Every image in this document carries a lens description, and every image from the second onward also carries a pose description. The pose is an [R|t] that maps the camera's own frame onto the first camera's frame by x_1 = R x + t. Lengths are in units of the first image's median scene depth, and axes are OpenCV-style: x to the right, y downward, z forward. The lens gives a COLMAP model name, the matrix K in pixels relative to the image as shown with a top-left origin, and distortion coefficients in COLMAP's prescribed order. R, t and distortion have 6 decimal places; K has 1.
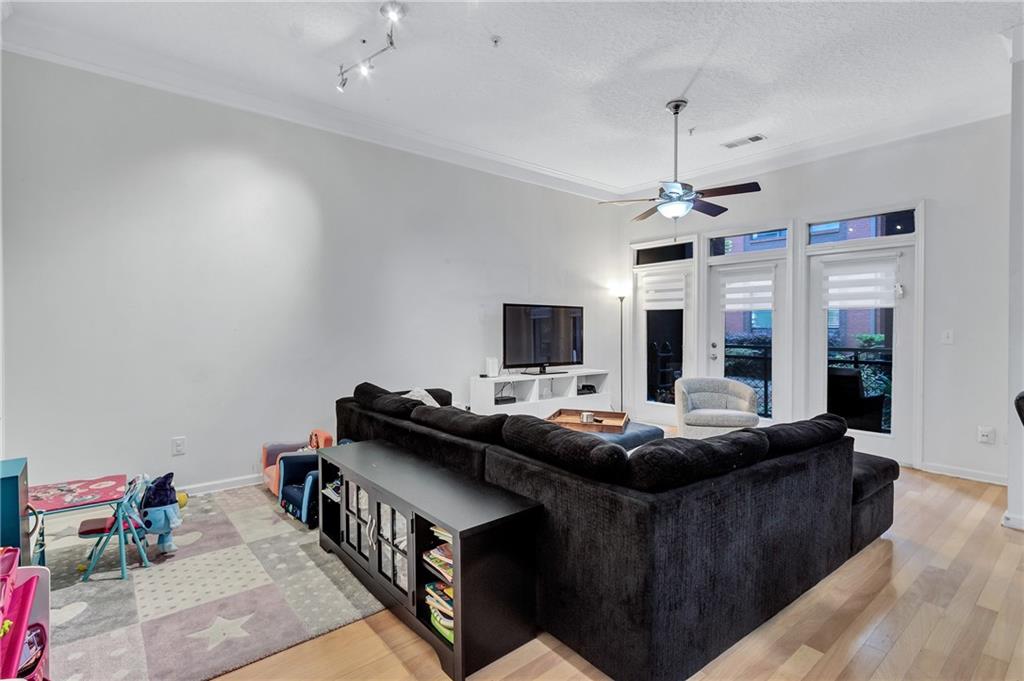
lens RADIAL K [[493.2, 0, 510.6], [0, 493.2, 332.9], [0, 0, 1]] dist [0.003015, 0.000787]
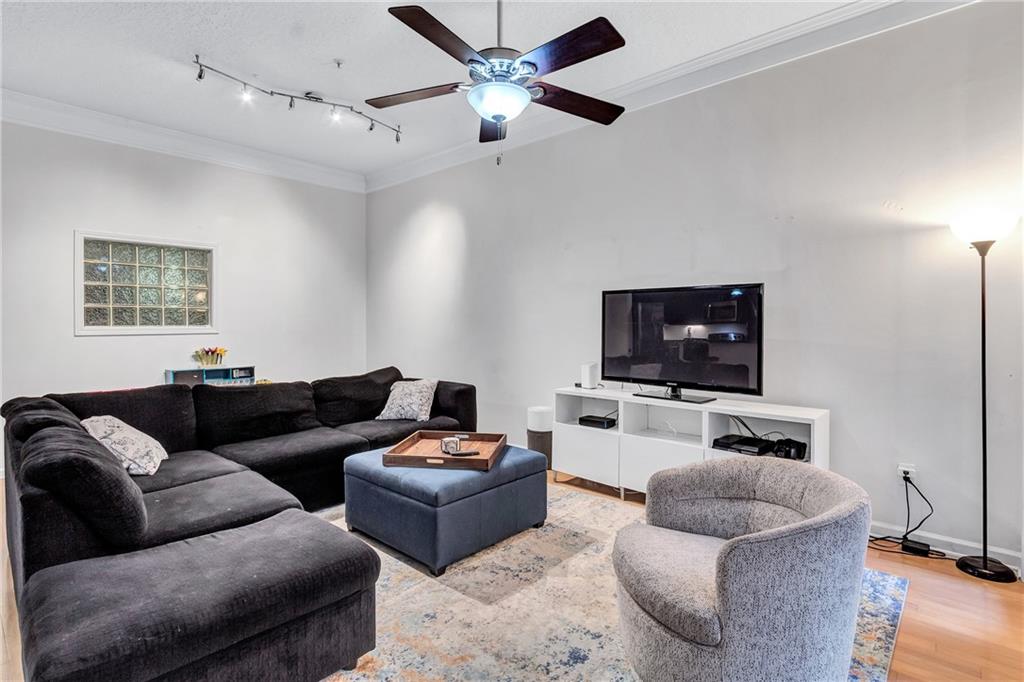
lens RADIAL K [[493.2, 0, 510.6], [0, 493.2, 333.4], [0, 0, 1]] dist [0.003015, 0.000787]
pose [[0.162429, 0.012544, -0.986641, 0.640704], [-0.016410, 0.999815, 0.010010, -0.001774], [0.986584, 0.014565, 0.162605, 0.698813]]
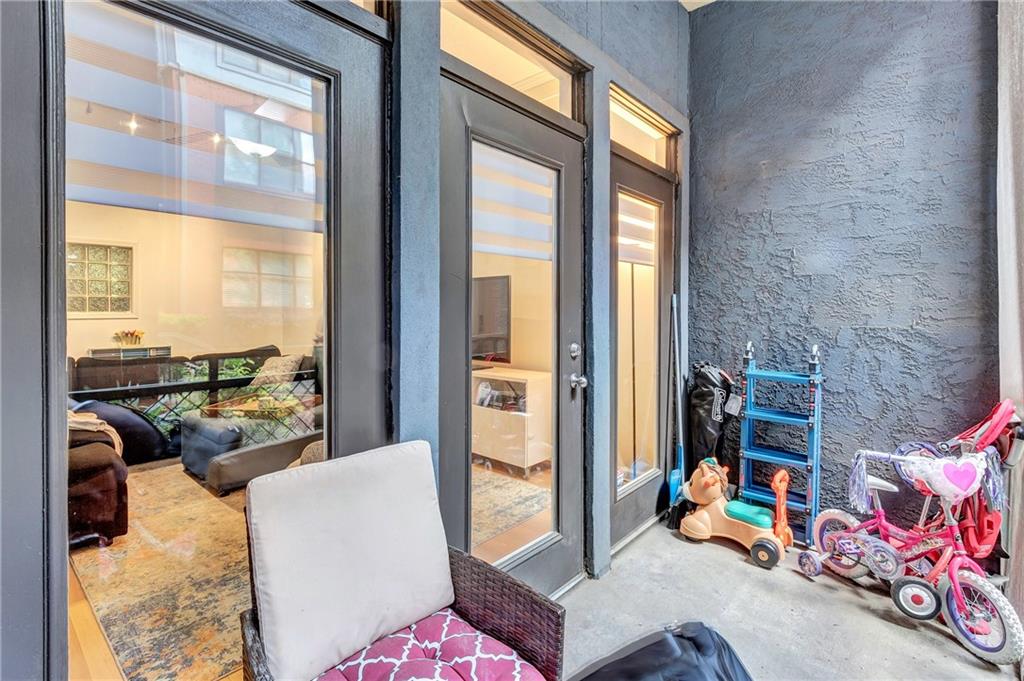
lens RADIAL K [[478.3, 0, 512.6], [0, 478.3, 315.9], [0, 0, 1]] dist [0.001040, 0.000181]
pose [[0.167121, 0.007699, -0.985906, 0.819671], [-0.010991, 0.999922, 0.005945, -0.004050], [0.985875, 0.009843, 0.167193, 0.953258]]
